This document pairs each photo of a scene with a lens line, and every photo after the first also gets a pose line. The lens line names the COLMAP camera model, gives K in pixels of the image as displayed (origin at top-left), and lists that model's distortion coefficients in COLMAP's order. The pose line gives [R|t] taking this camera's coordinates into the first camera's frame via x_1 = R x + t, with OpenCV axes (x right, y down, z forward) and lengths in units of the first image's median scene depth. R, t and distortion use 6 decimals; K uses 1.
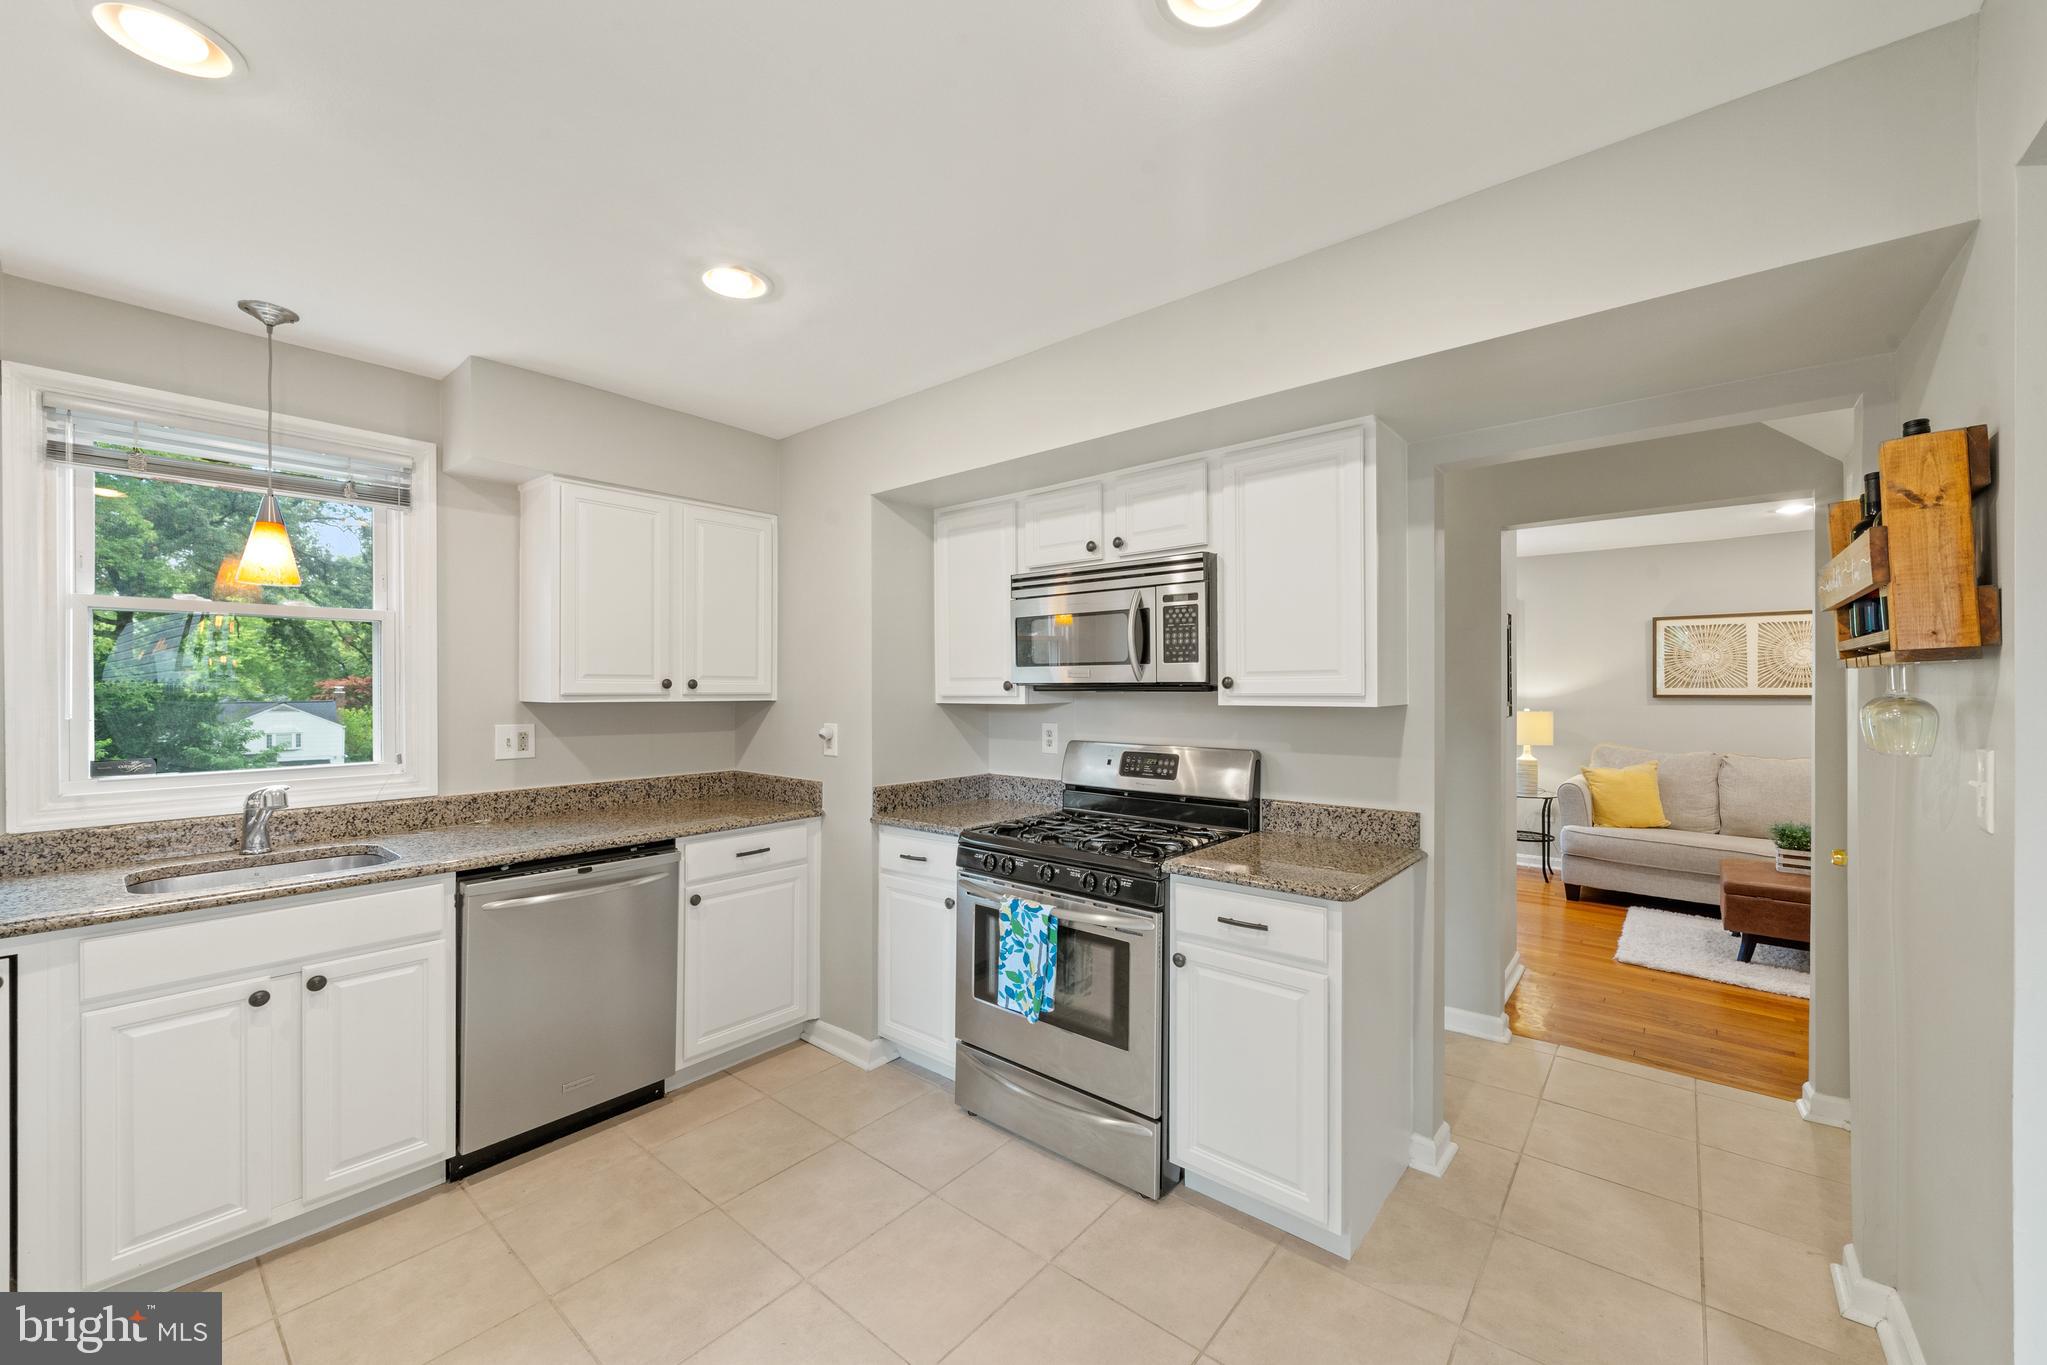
lens RADIAL K [[786.1, 0, 1036.1], [0, 786.1, 690.7], [0, 0, 1]] dist [-0.000788, -0.000159]
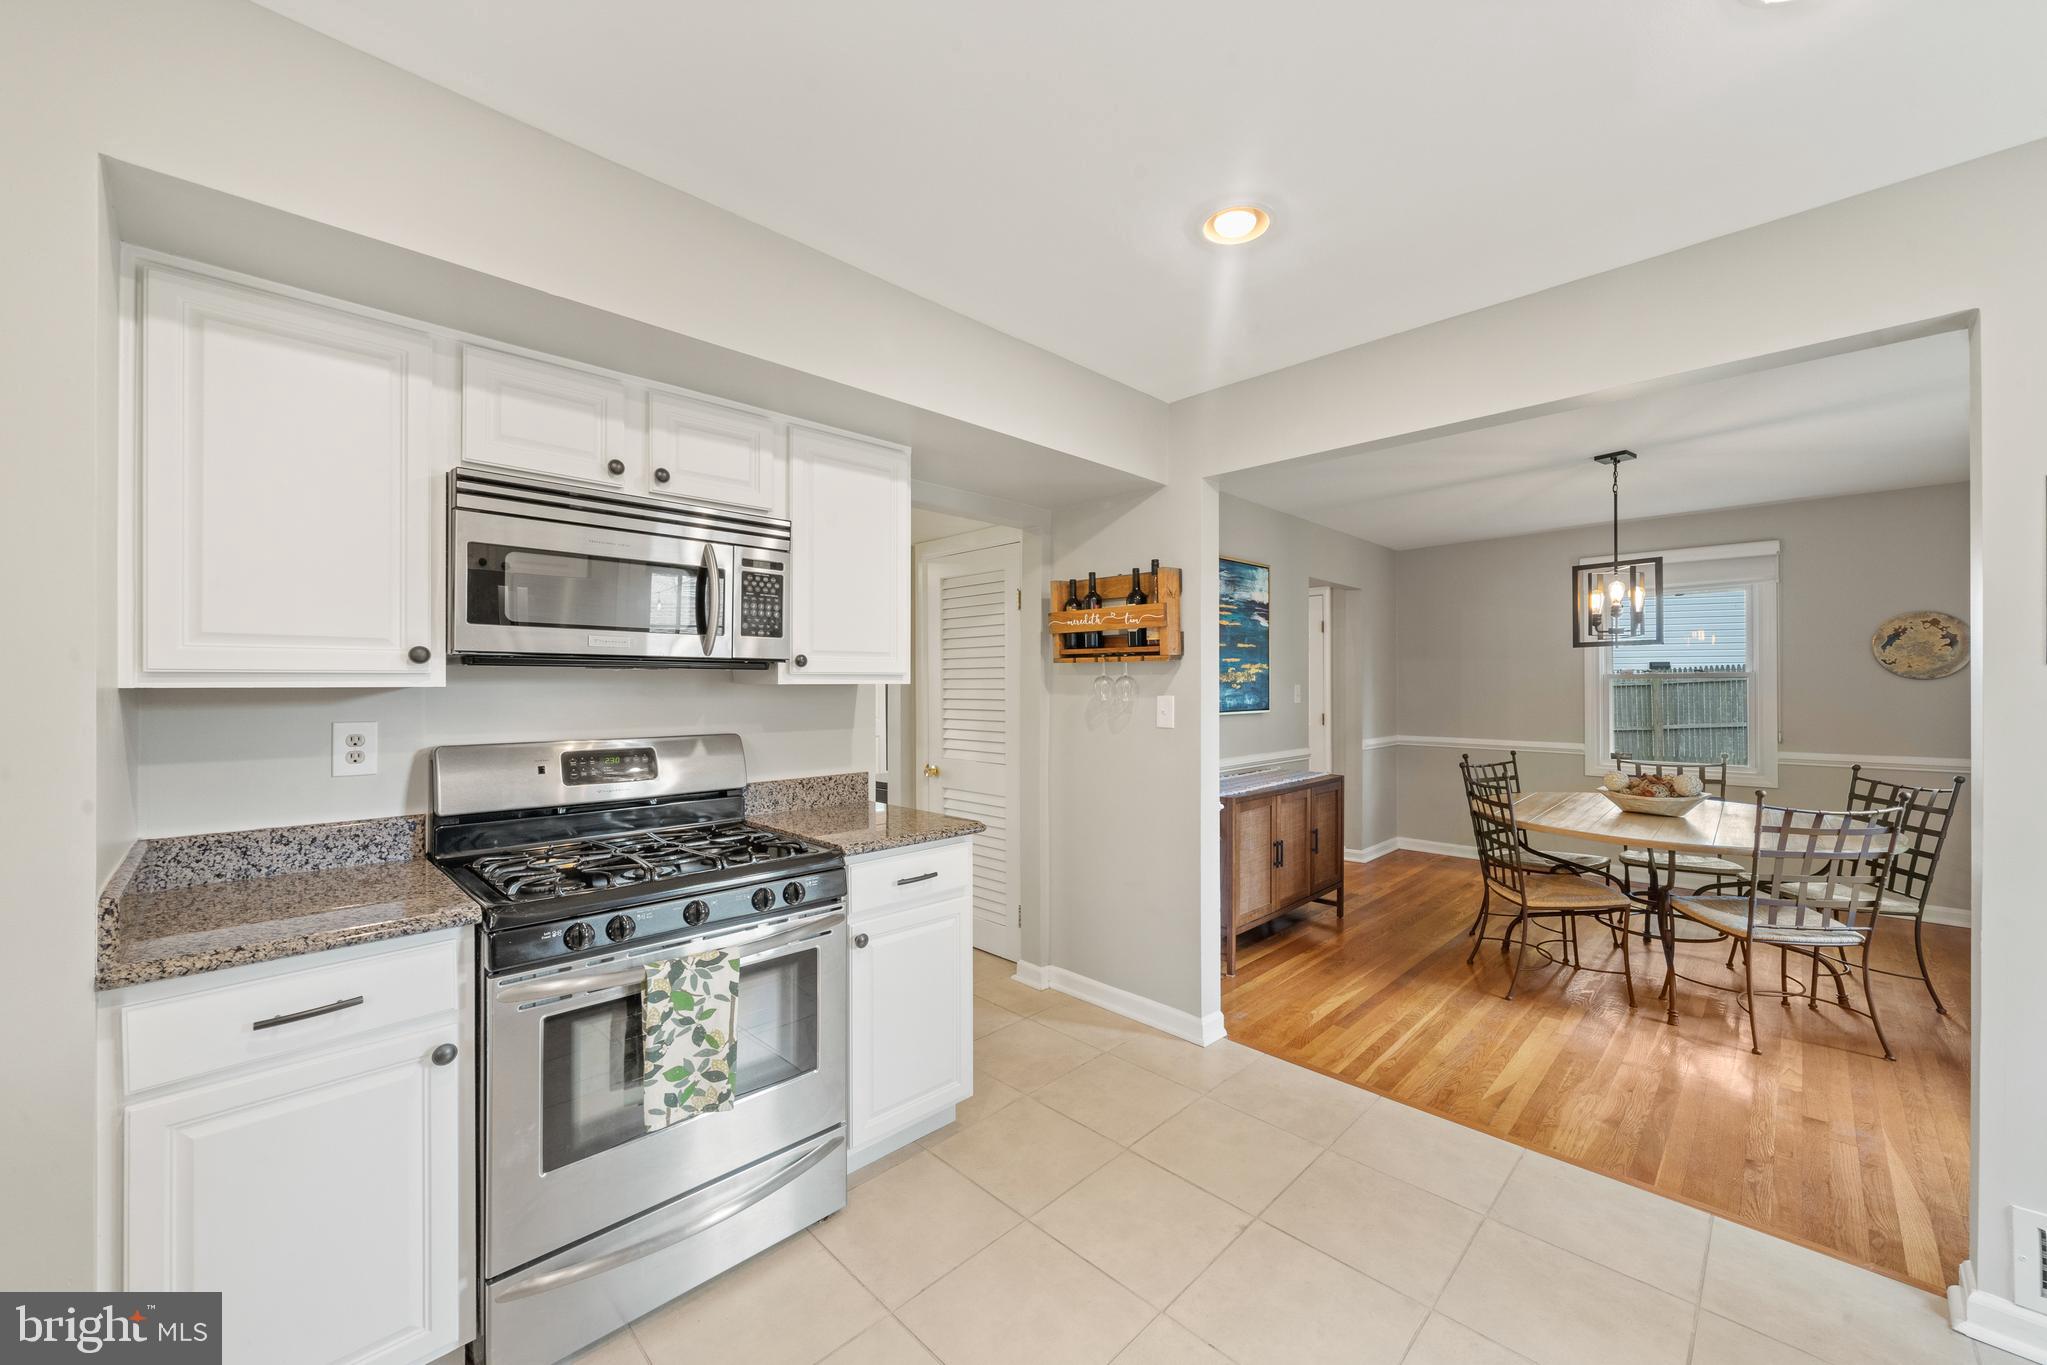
lens RADIAL K [[779.6, 0, 1023.5], [0, 779.6, 682.5], [0, 0, 1]] dist [0.000028, -0.000049]
pose [[0.092863, 0.004919, 0.995667, -0.627292], [0.001825, 0.999985, -0.005110, 0.020075], [-0.995677, 0.002291, 0.092853, 0.574339]]
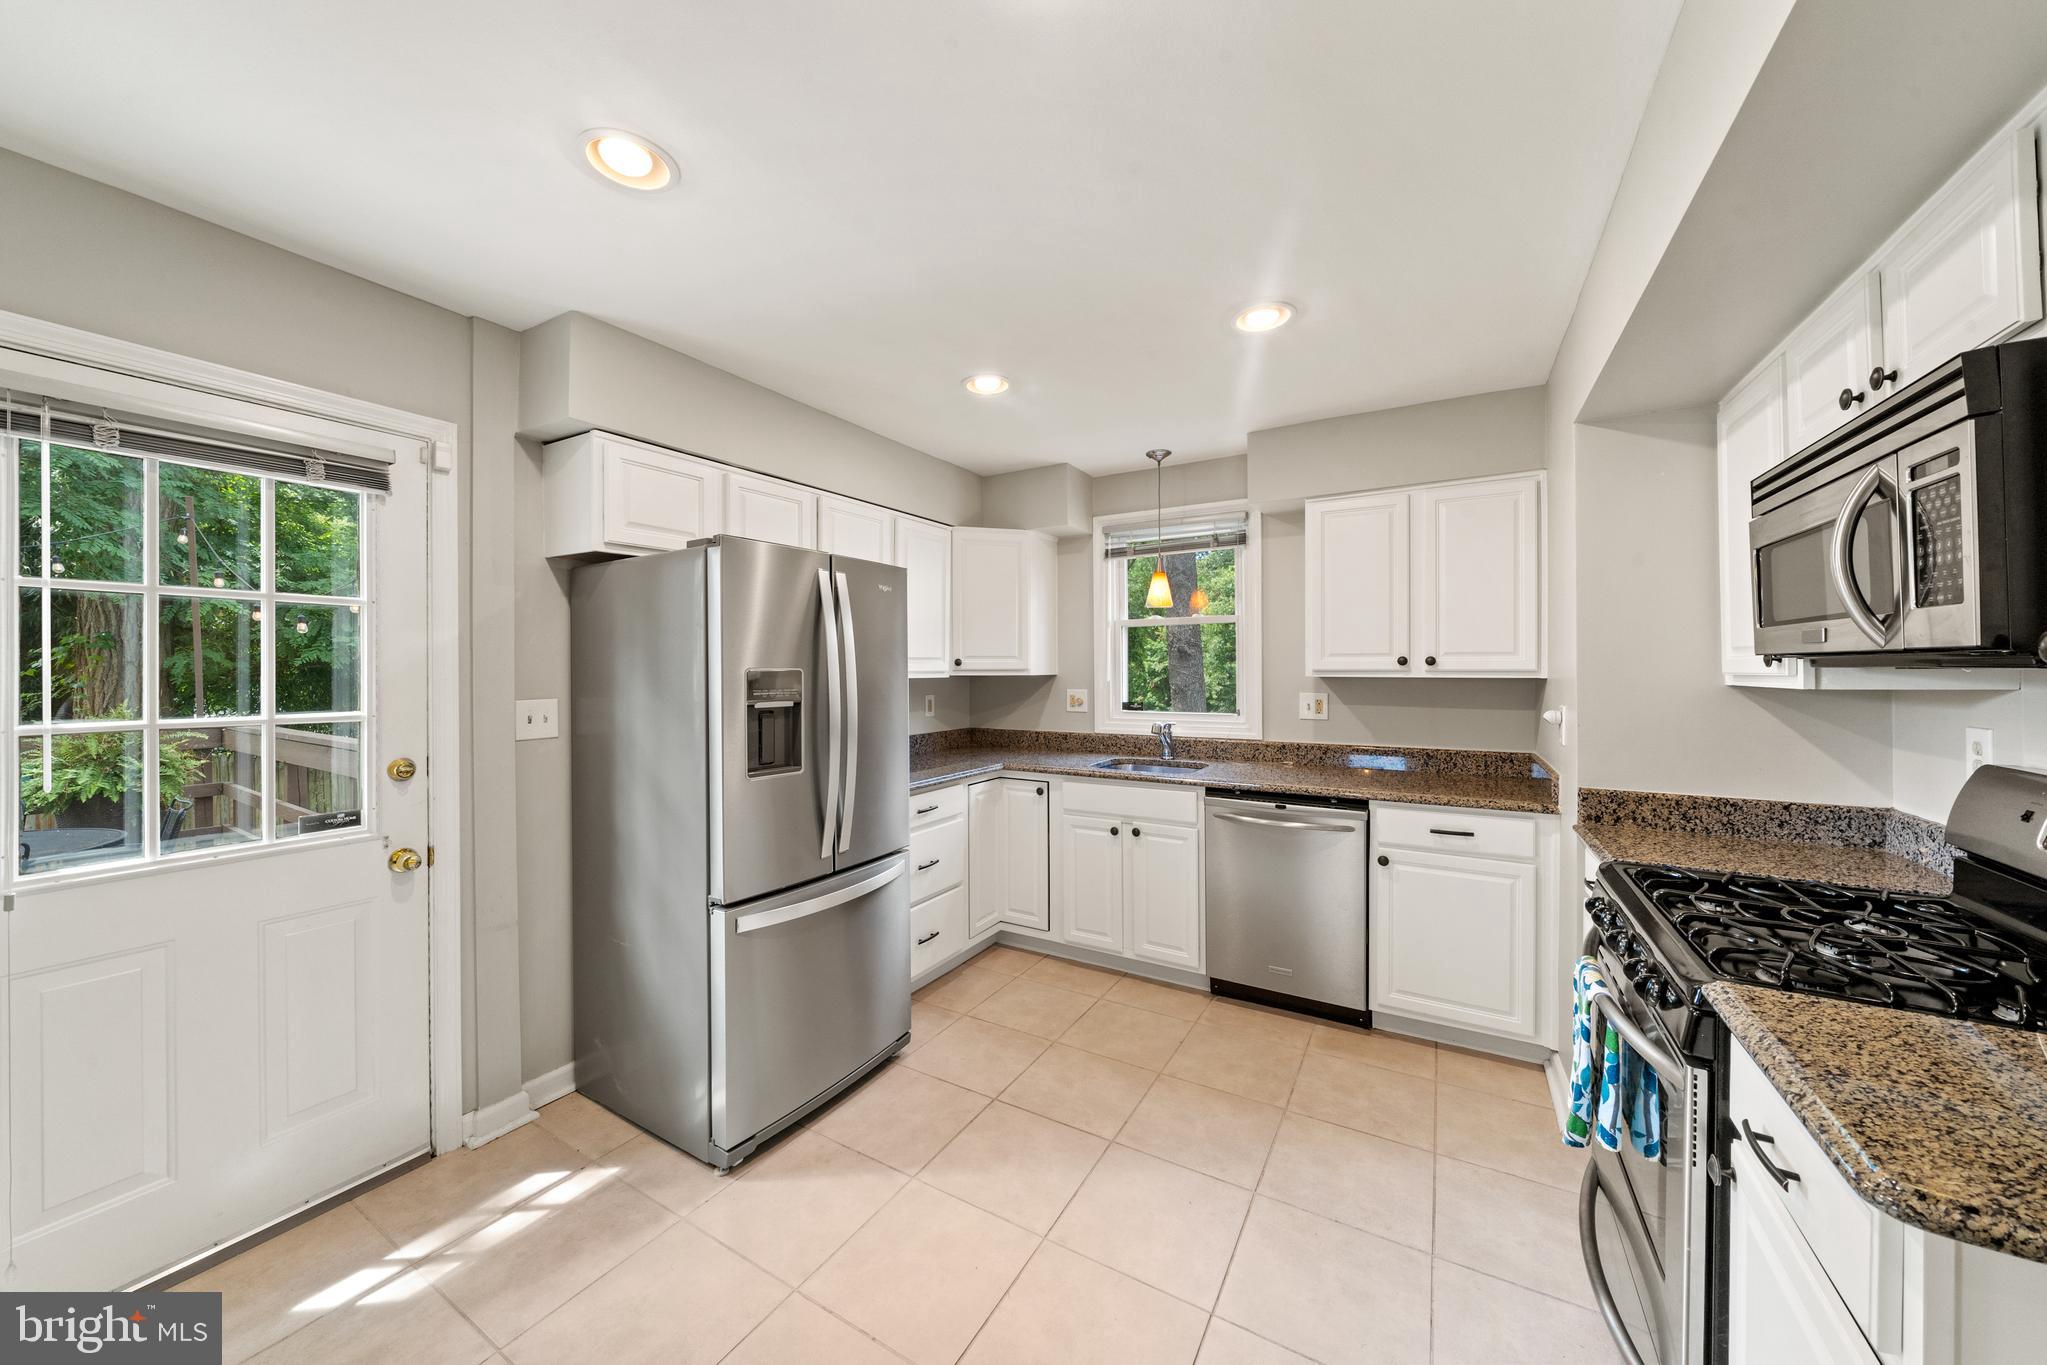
lens RADIAL K [[714.6, 0, 1031.1], [0, 714.6, 672.7], [0, 0, 1]] dist [0.000396, -0.000006]
pose [[0.162688, 0.006571, -0.986656, 0.475460], [0.000272, 0.999977, 0.006705, 0.000874], [0.986678, -0.001360, 0.162682, 0.377086]]
